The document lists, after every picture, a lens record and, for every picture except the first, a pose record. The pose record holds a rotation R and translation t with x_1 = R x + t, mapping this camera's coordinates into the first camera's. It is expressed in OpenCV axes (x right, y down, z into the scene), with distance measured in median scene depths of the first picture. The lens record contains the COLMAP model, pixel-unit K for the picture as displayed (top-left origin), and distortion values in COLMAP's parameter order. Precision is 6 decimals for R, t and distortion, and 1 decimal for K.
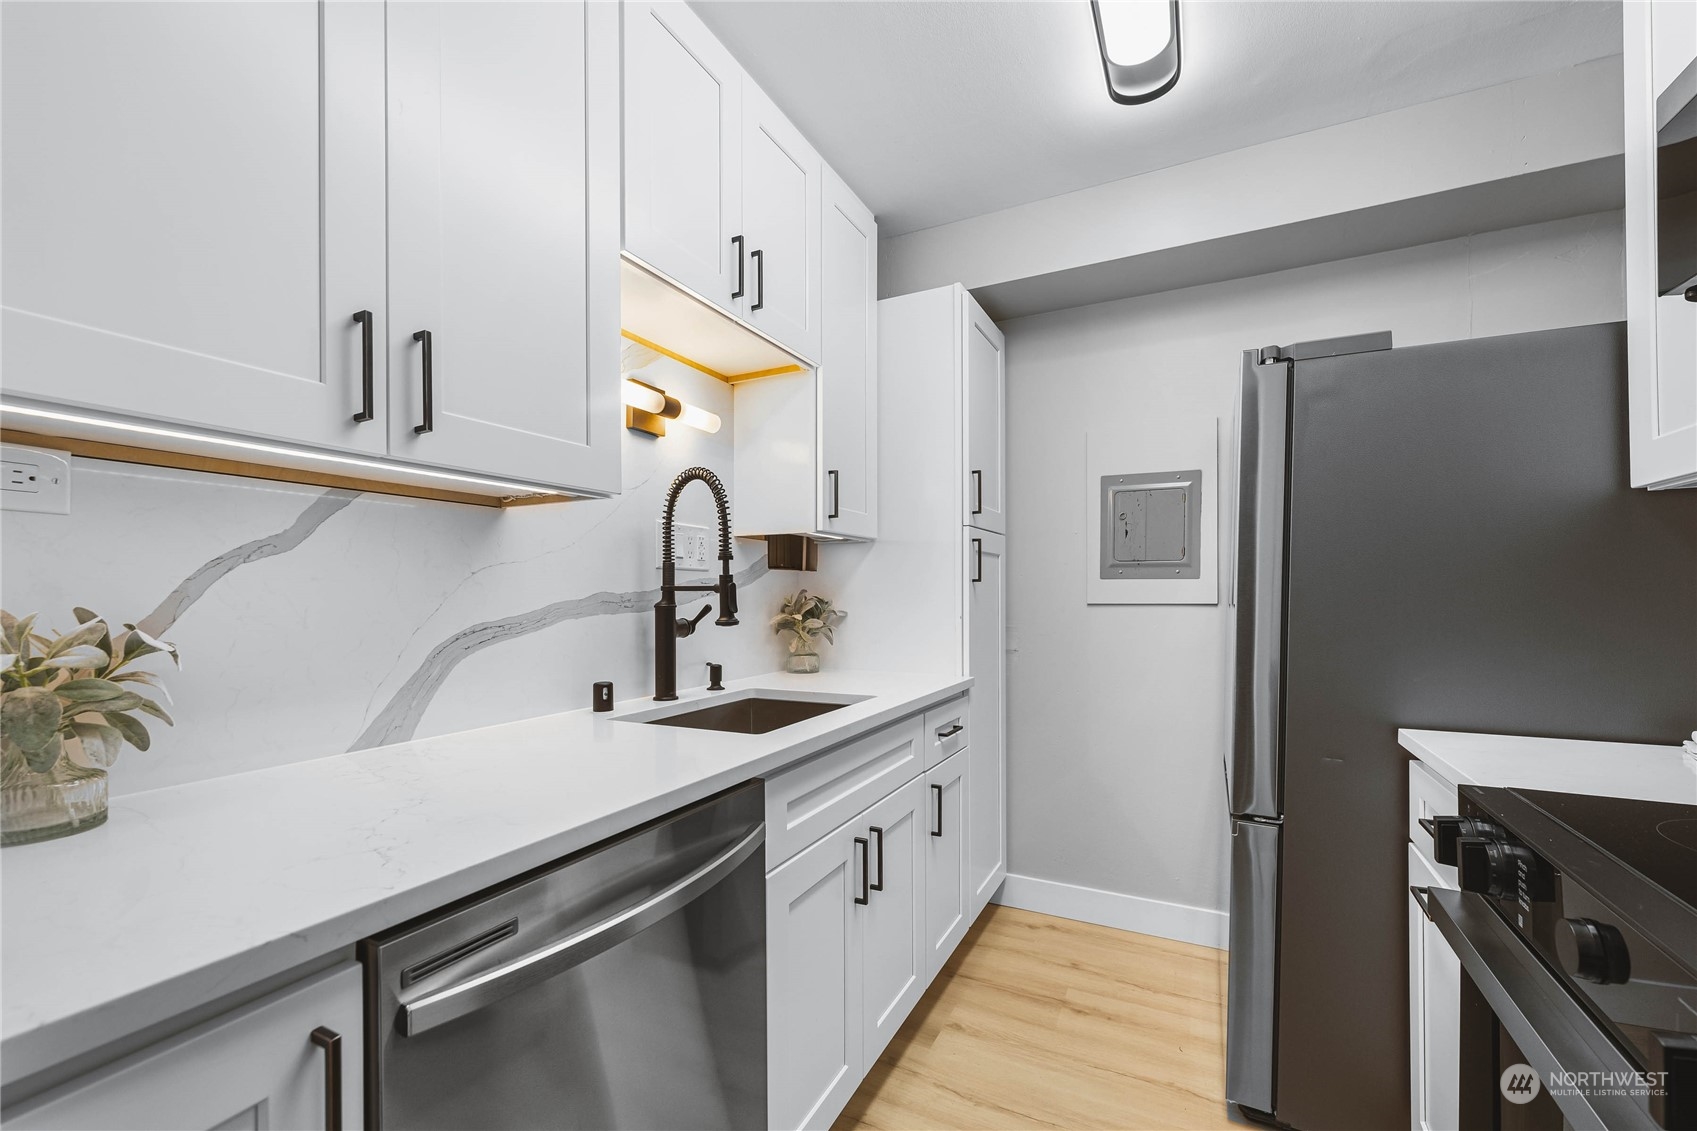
lens RADIAL K [[699.2, 0, 847.6], [0, 699.2, 599.2], [0, 0, 1]] dist [0.002438, 0.000235]
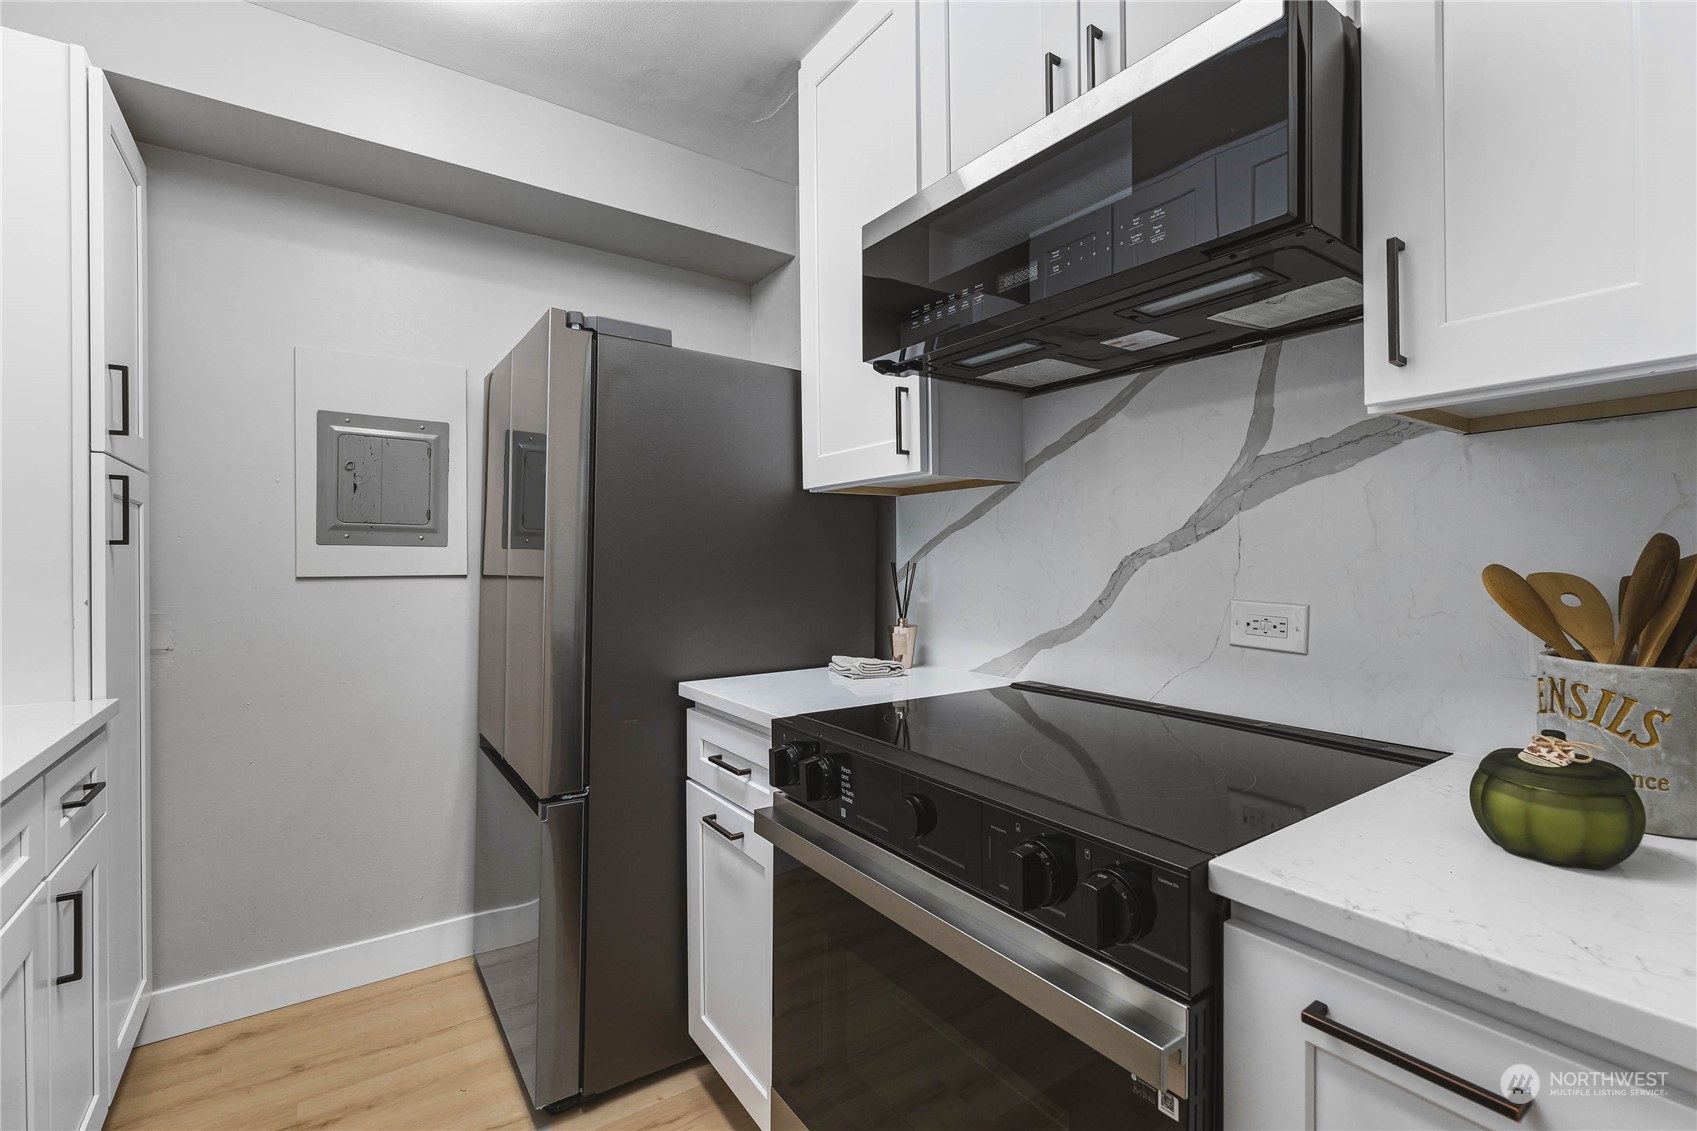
lens RADIAL K [[749.8, 0, 848.5], [0, 749.8, 565.5], [0, 0, 1]] dist [-0.003530, -0.000473]
pose [[0.467179, -0.002276, 0.884160, -0.098960], [0.006844, 0.999976, -0.001042, -0.001276], [-0.884136, 0.006538, 0.467184, 0.117257]]
